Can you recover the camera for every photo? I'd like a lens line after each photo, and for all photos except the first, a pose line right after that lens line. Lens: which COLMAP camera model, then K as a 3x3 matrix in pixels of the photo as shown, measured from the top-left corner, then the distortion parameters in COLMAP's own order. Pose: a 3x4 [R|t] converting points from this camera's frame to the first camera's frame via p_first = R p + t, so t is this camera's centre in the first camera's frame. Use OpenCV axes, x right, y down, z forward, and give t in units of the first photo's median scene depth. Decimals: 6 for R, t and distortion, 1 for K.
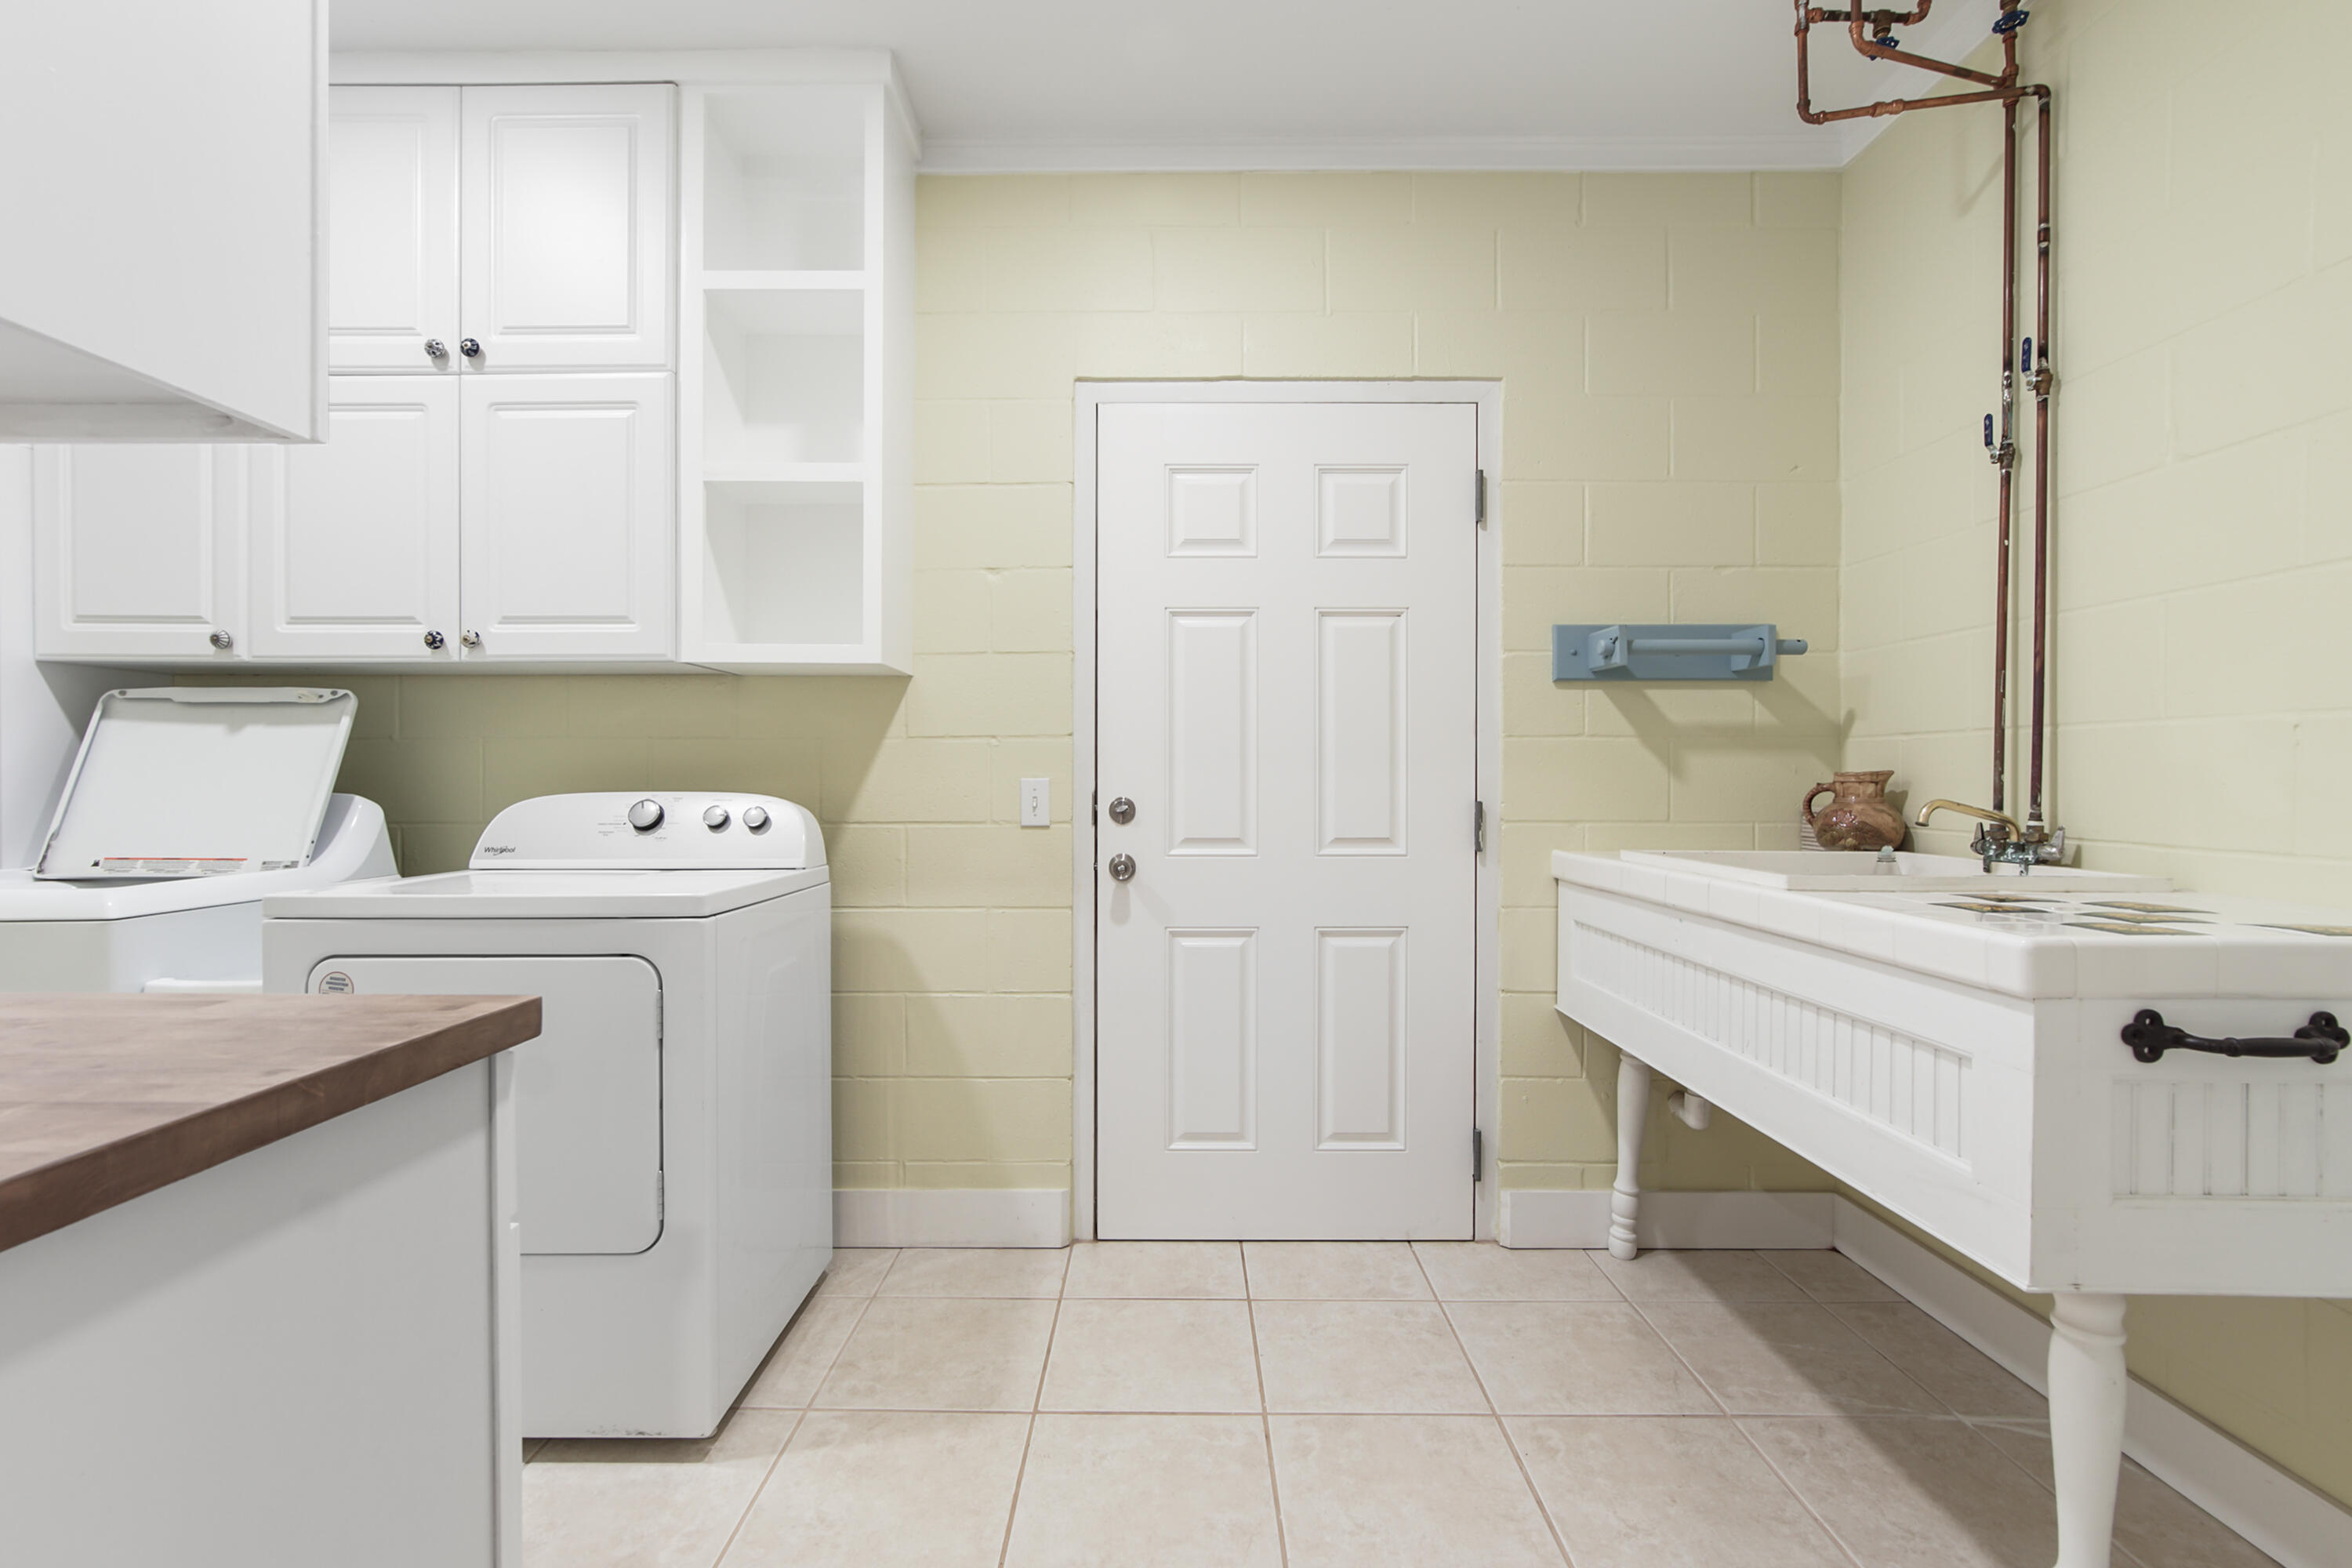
lens RADIAL K [[1032.4, 0, 1172.4], [0, 1032.4, 781.9], [0, 0, 1]] dist [-0.012083, -0.000058]
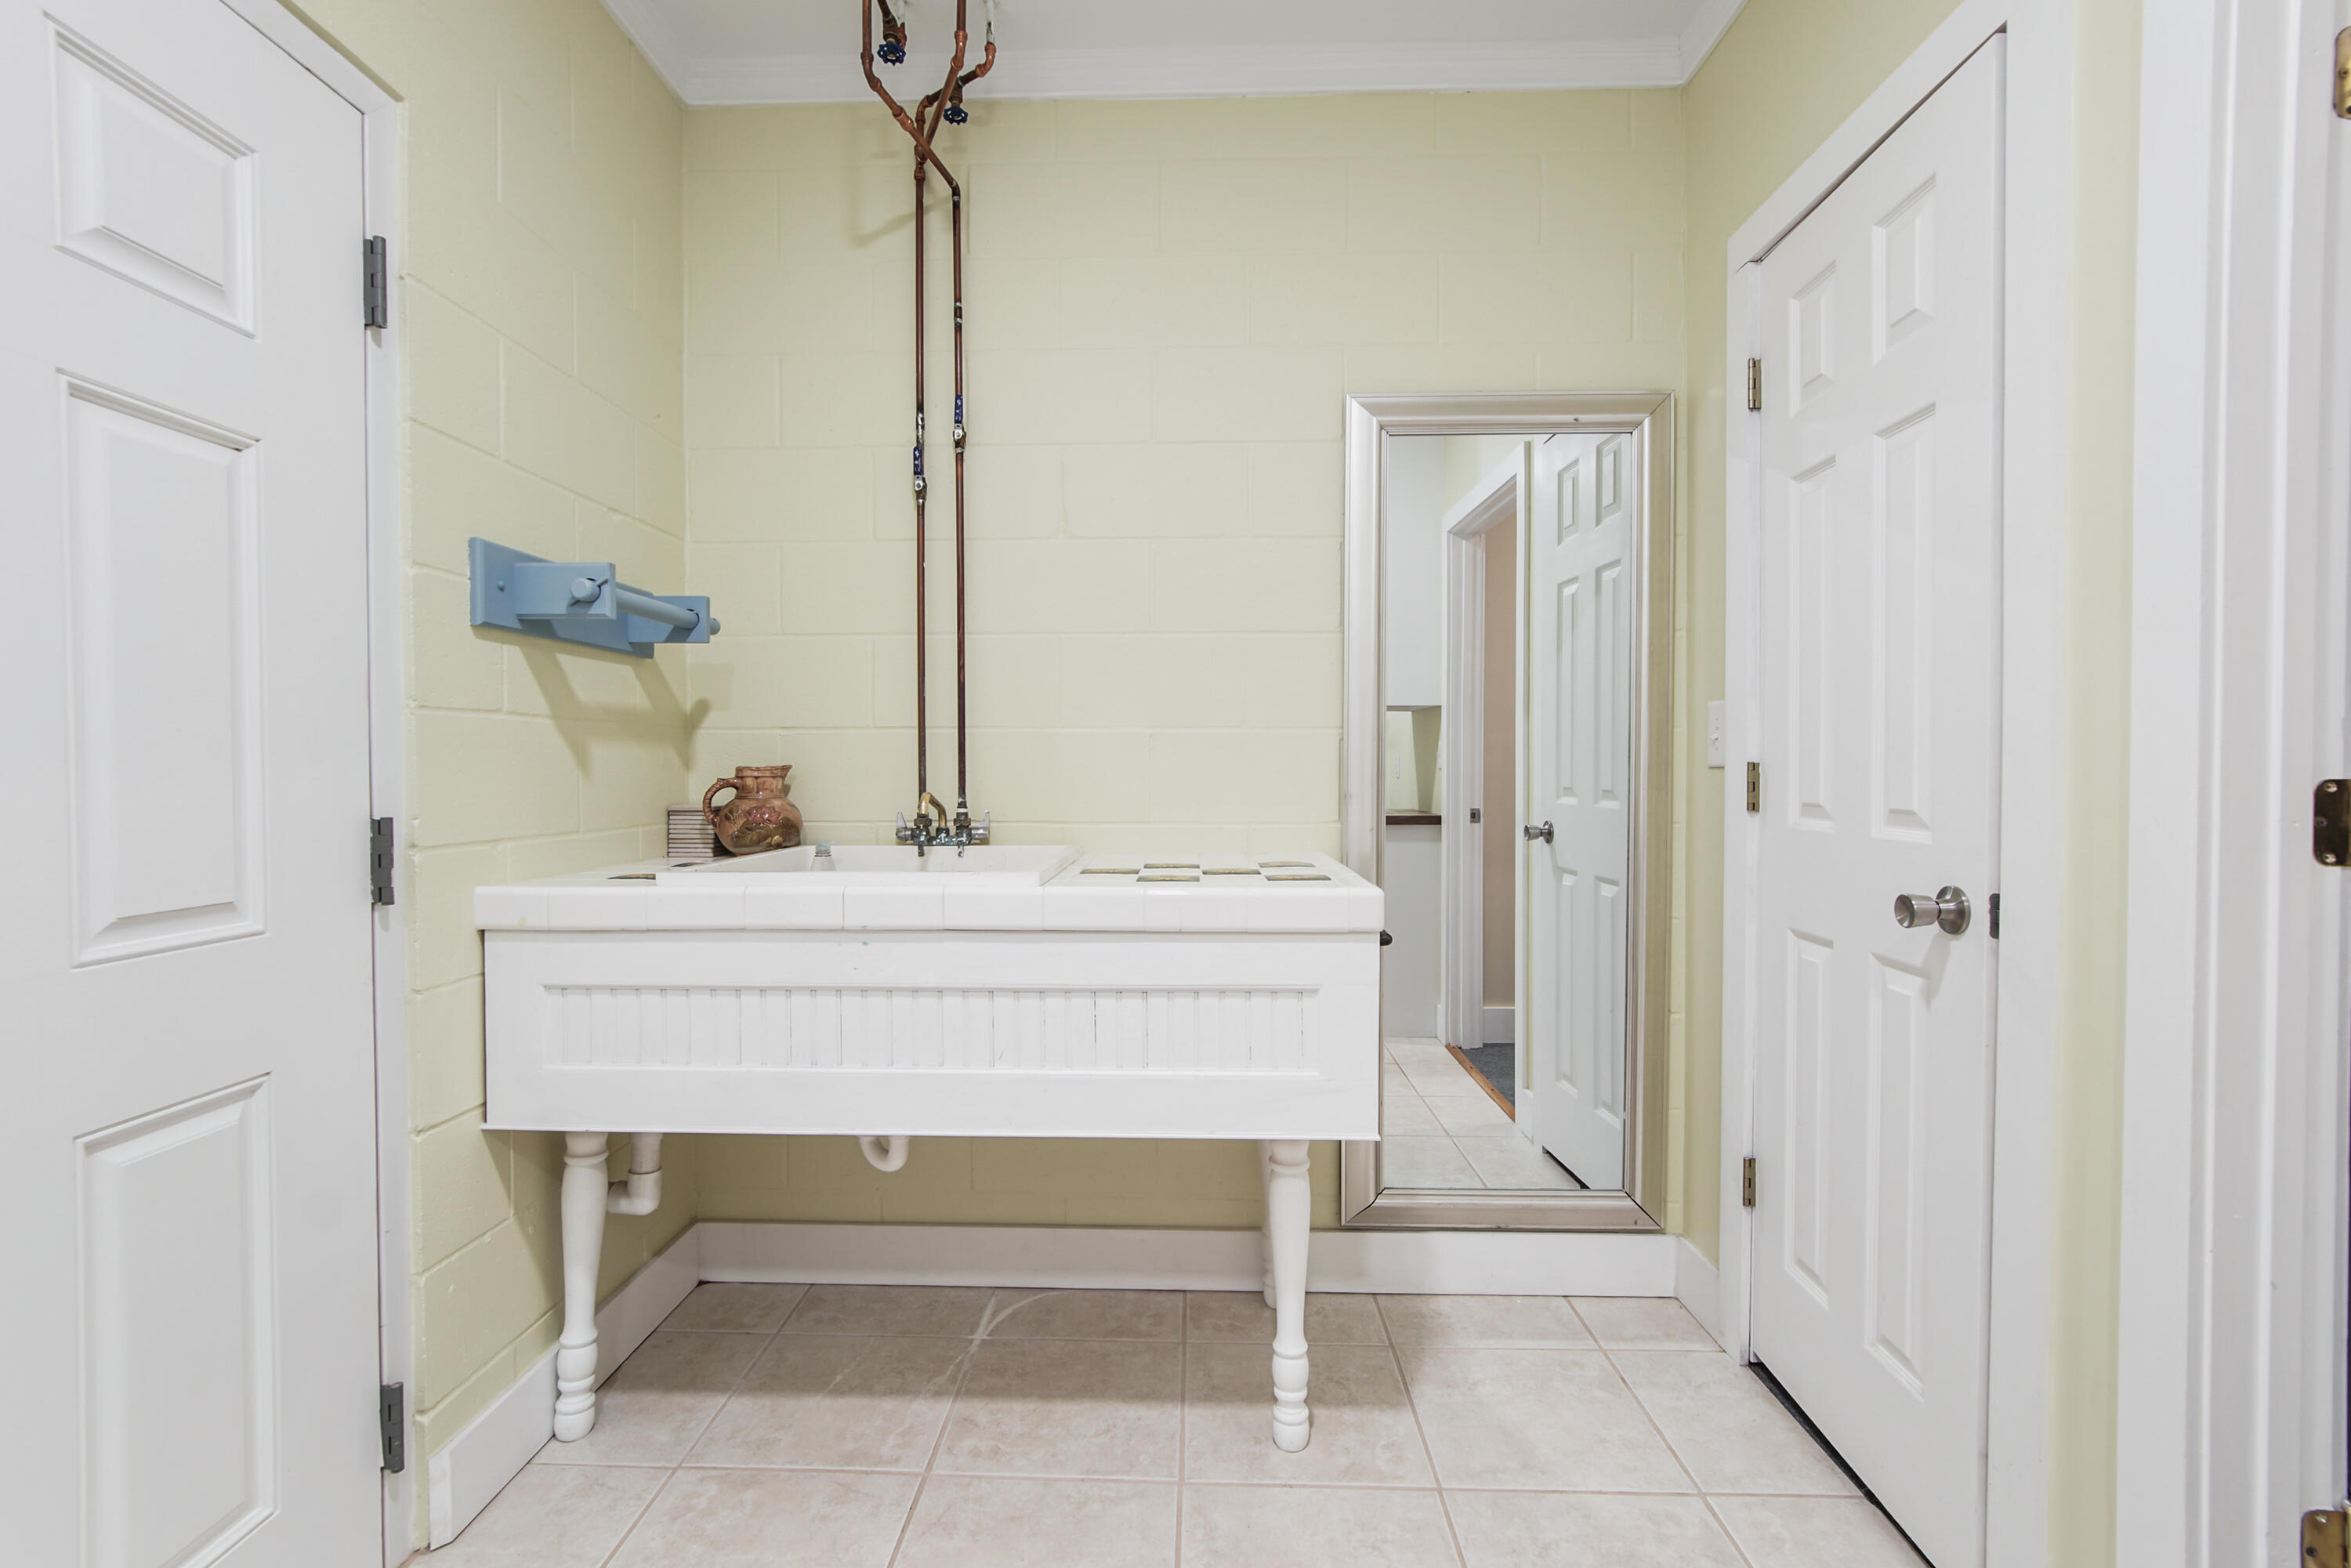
lens RADIAL K [[1031.9, 0, 1167.4], [0, 1031.9, 782.9], [0, 0, 1]] dist [-0.012083, -0.000058]
pose [[0.037411, -0.016930, 0.999157, -0.268327], [0.005250, 0.999846, 0.016745, -0.008125], [-0.999286, 0.004620, 0.037494, 0.570118]]
